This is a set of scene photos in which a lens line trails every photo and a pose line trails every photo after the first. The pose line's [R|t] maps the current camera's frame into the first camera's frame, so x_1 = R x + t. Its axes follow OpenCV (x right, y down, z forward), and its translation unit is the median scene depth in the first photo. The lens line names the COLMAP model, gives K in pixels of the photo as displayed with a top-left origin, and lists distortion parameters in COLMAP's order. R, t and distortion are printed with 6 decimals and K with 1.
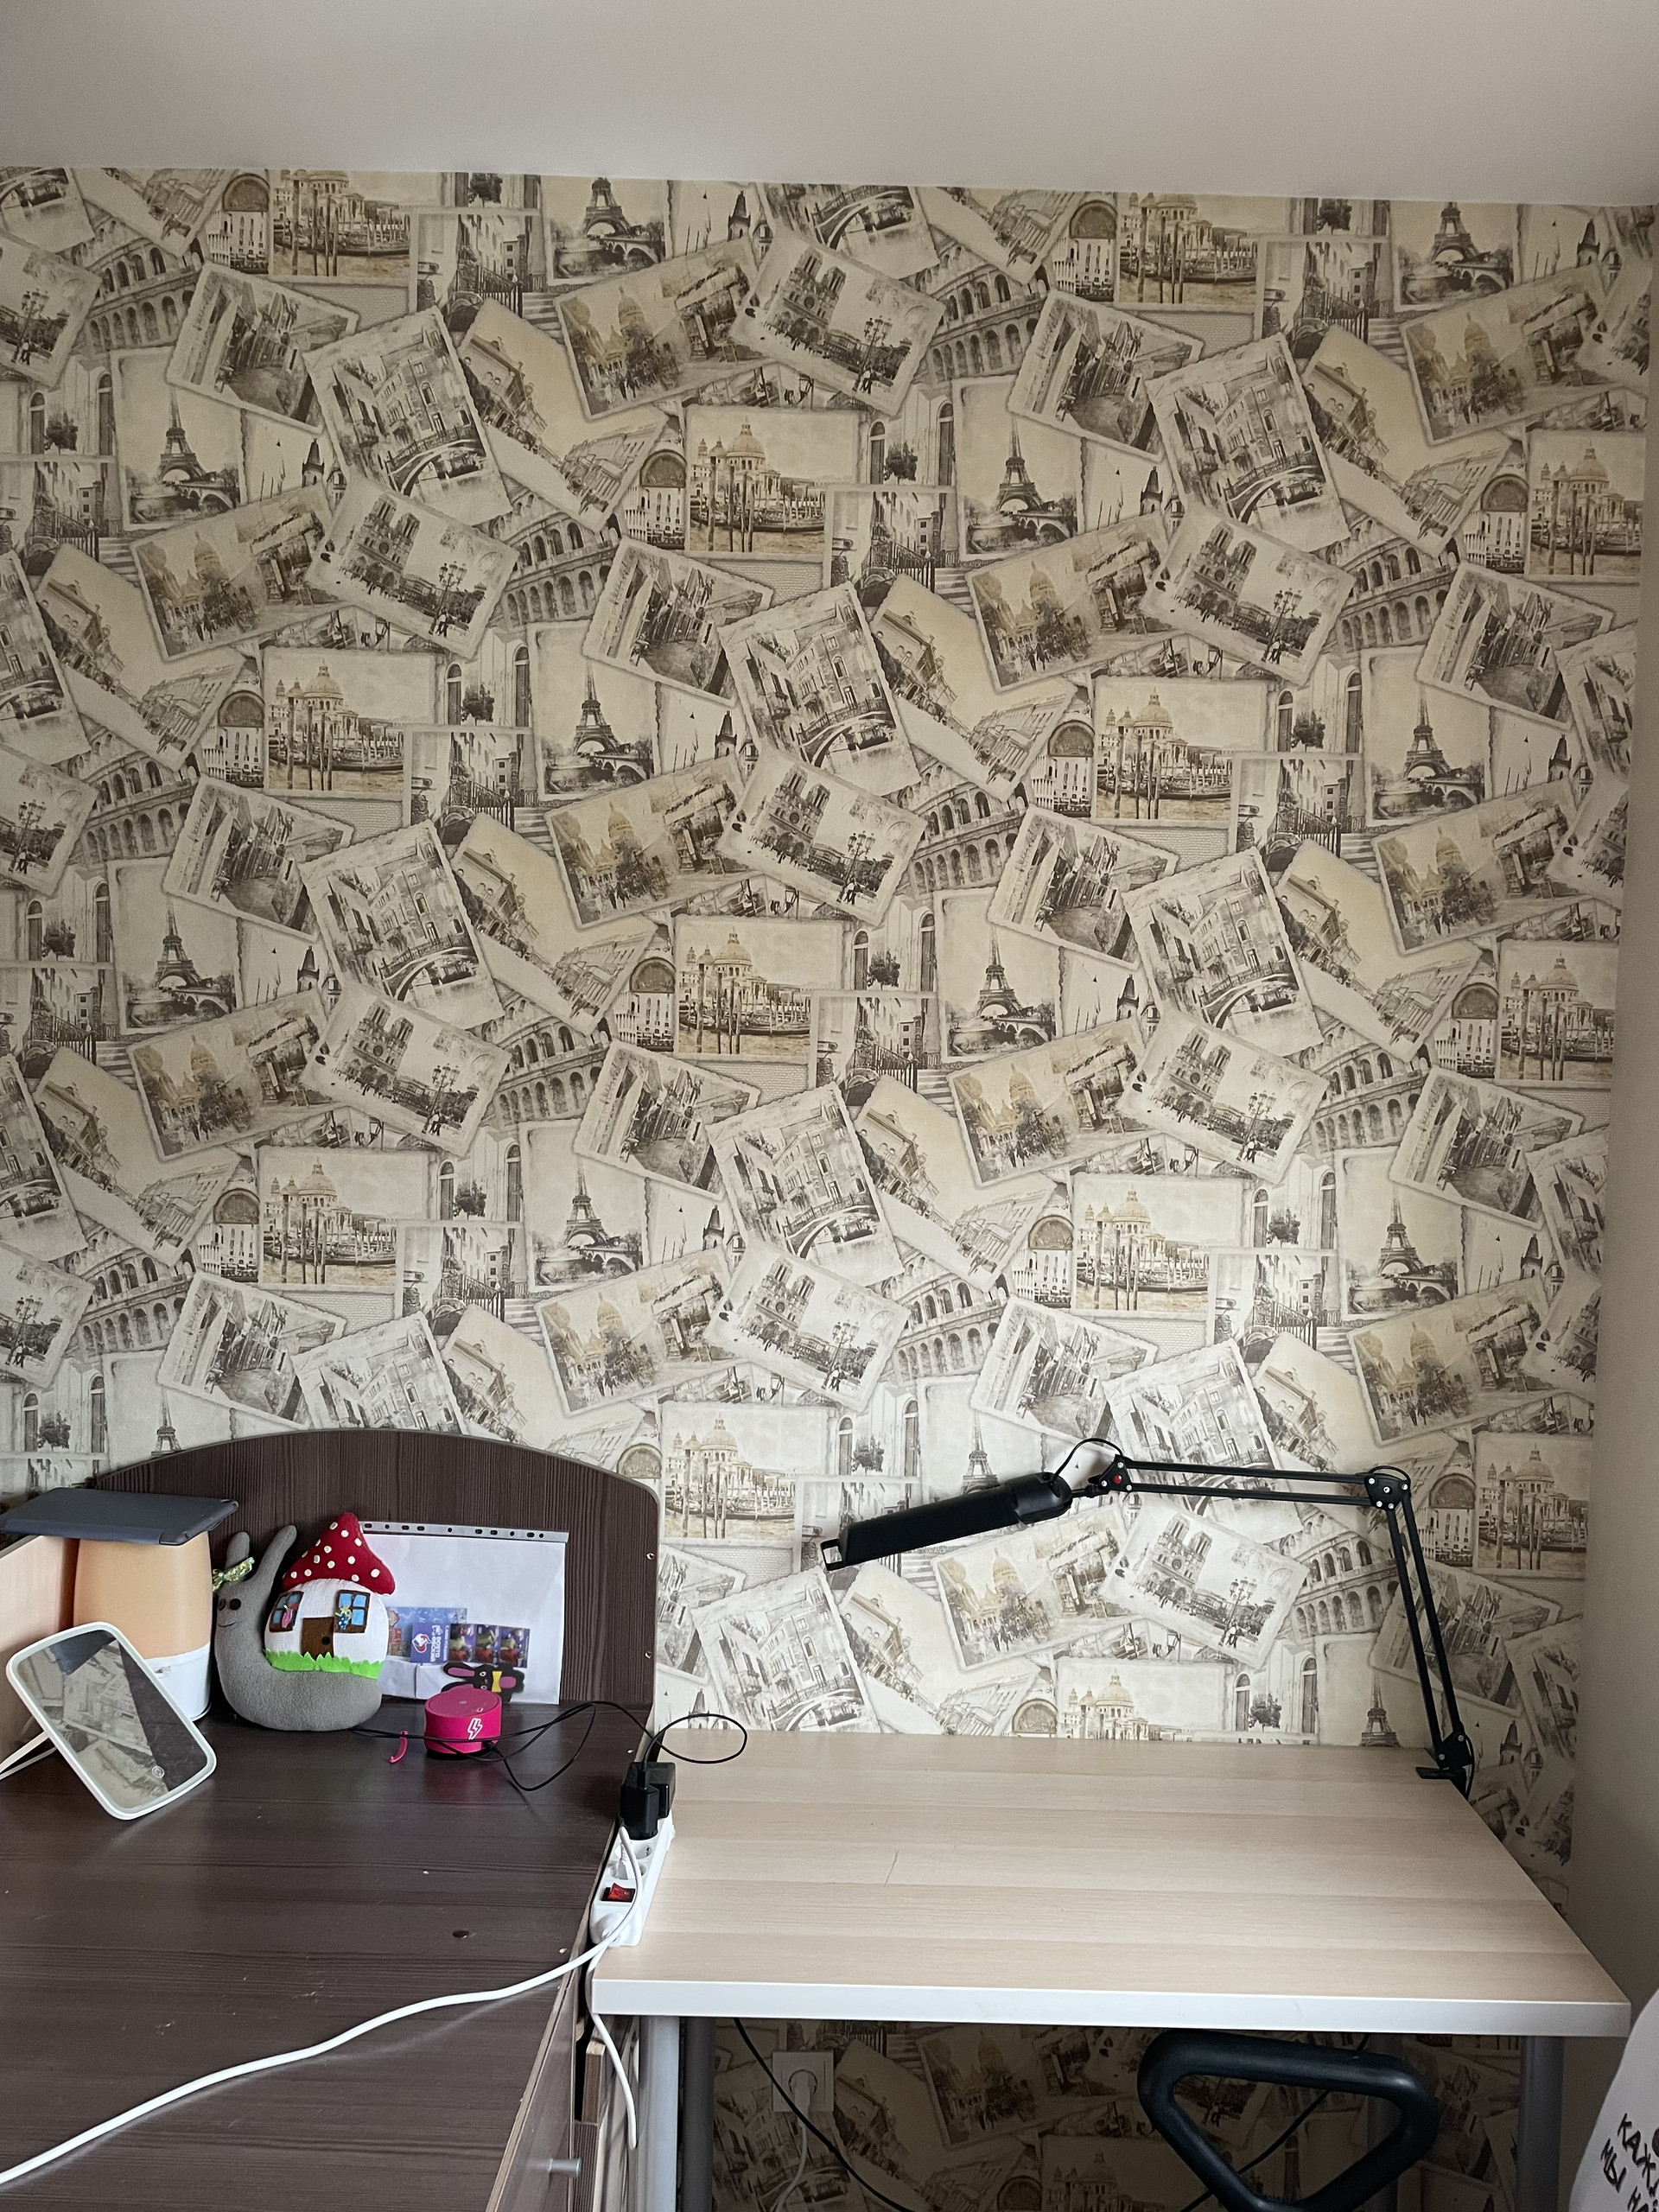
lens RADIAL K [[1629.2, 0, 830.6], [0, 1629.2, 1108.8], [0, 0, 1]] dist [0.028661, -0.016666]
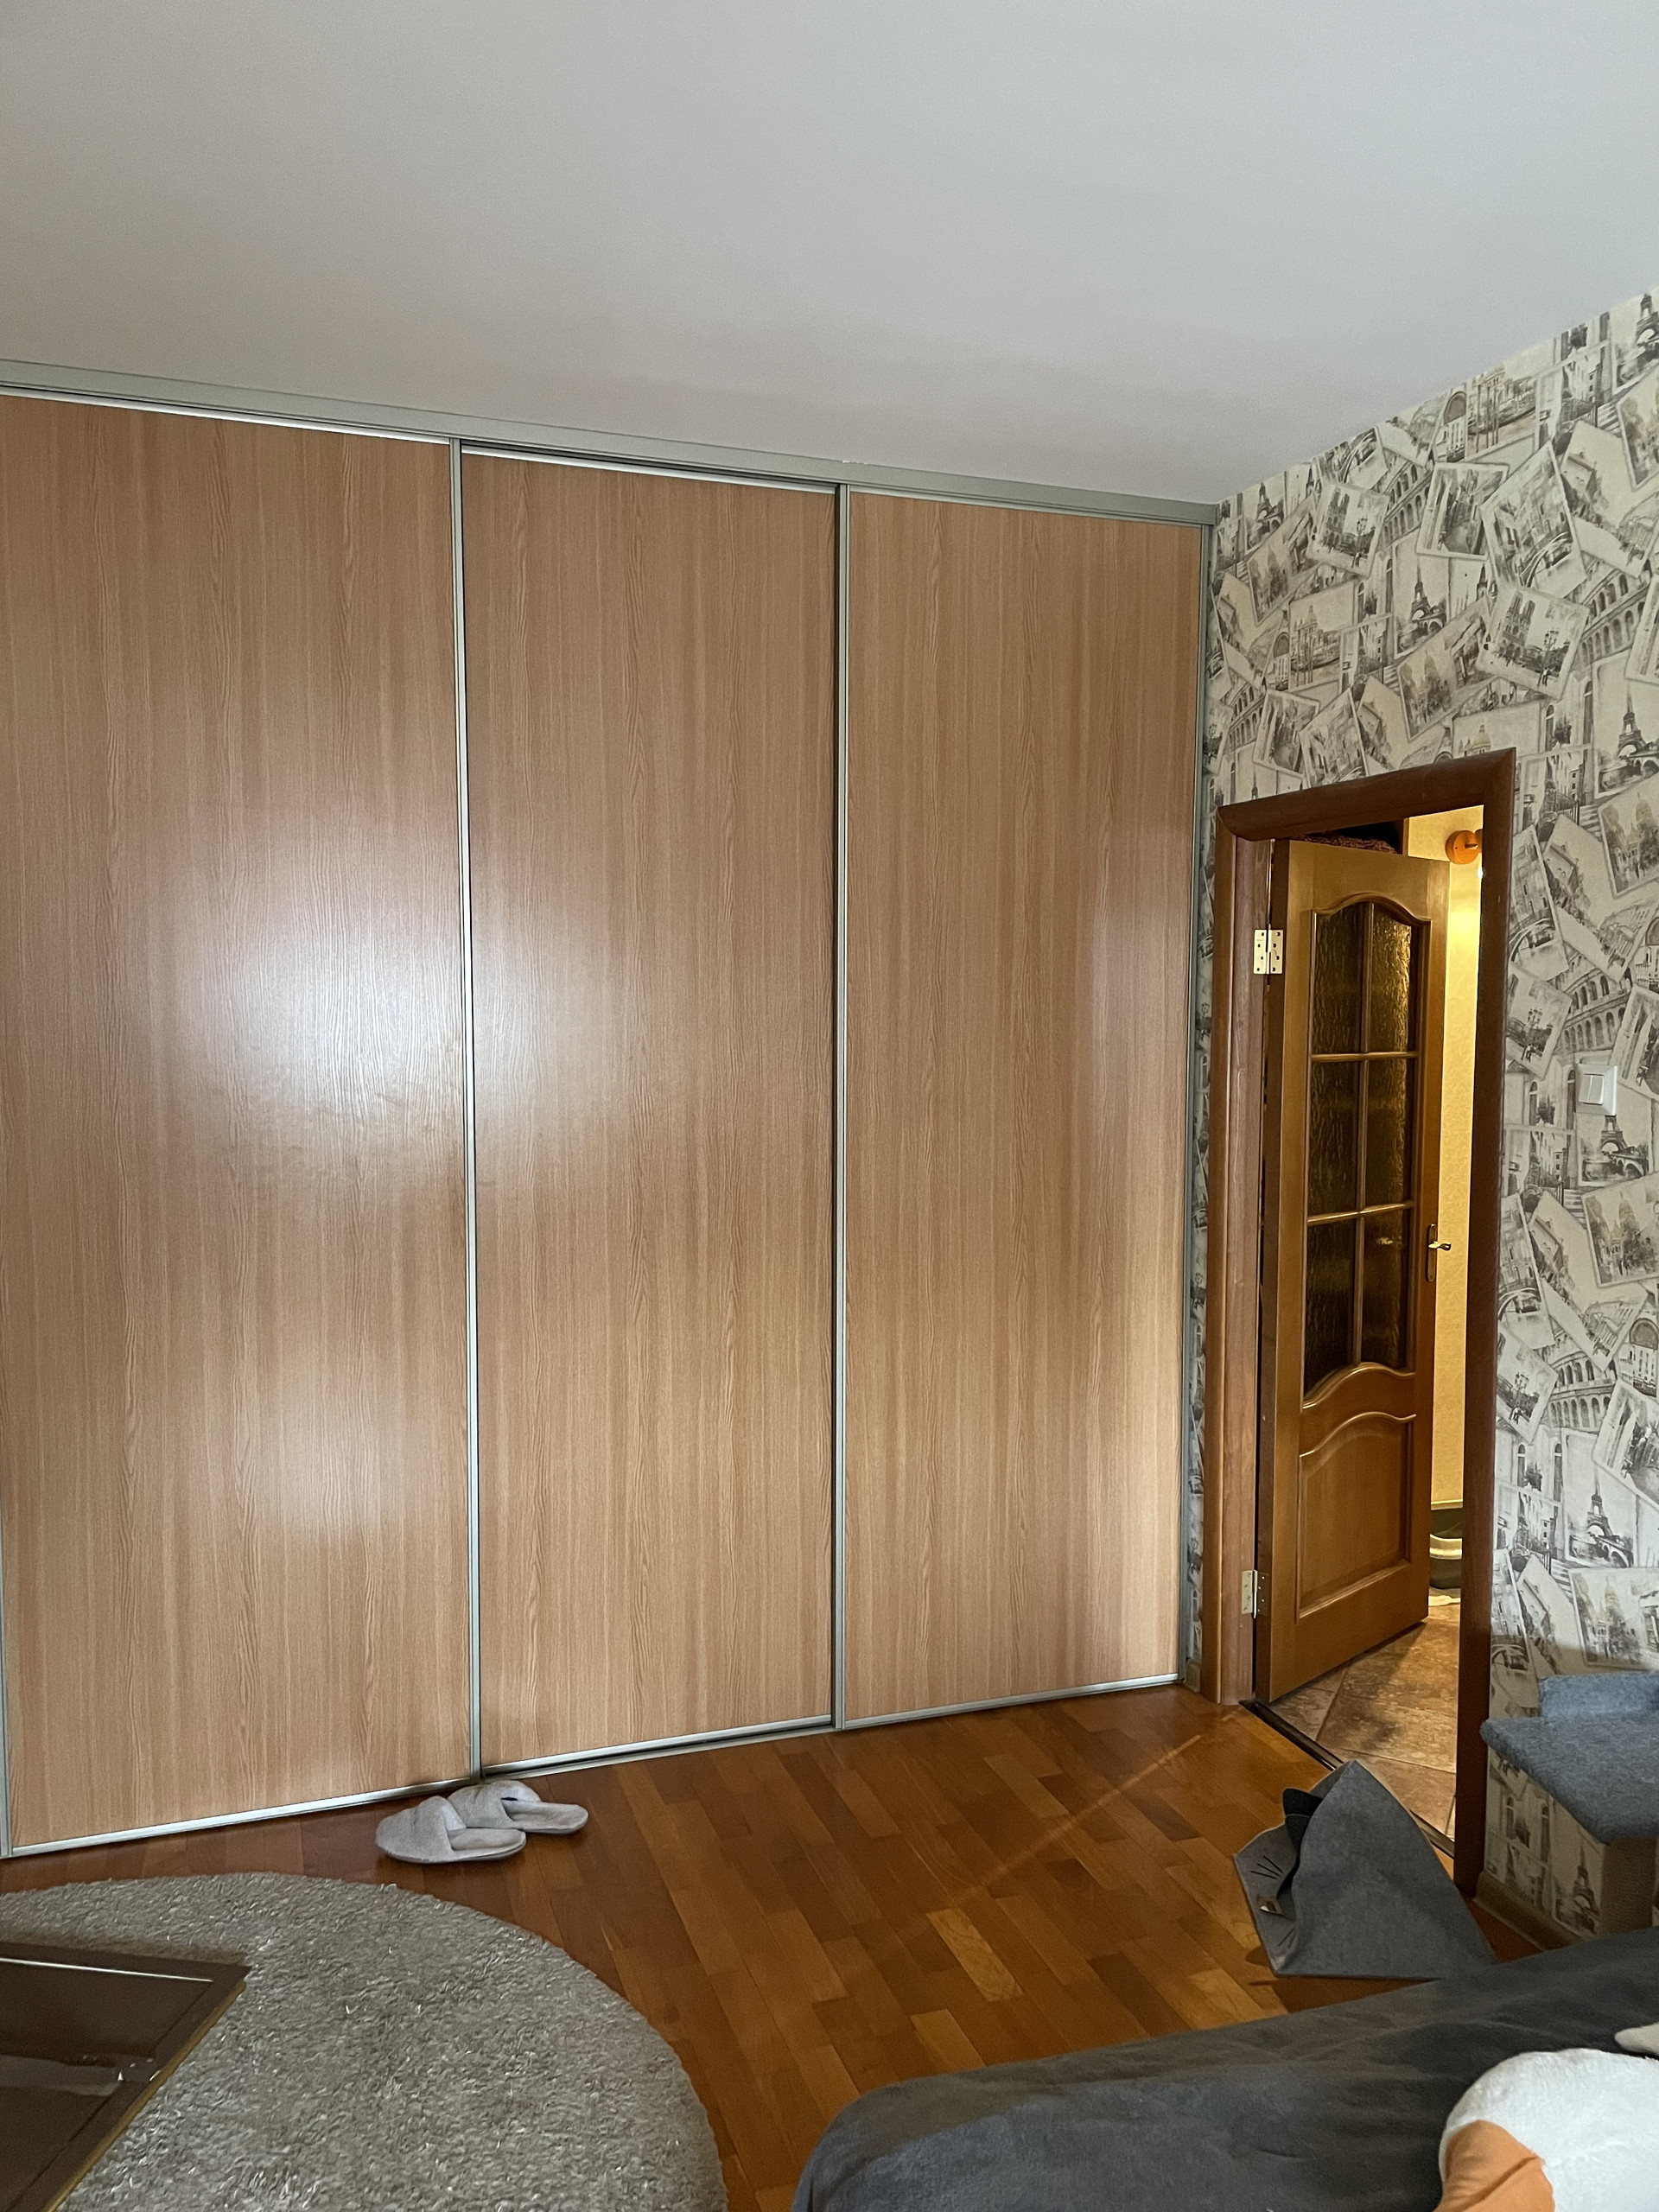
lens RADIAL K [[1629.2, 0, 819.3], [0, 1629.2, 1105.9], [0, 0, 1]] dist [0.028661, -0.016666]
pose [[0.328295, 0.038552, -0.943788, 1.359472], [-0.025085, 0.999170, 0.032088, 0.044084], [0.944242, 0.013141, 0.328990, -0.002373]]
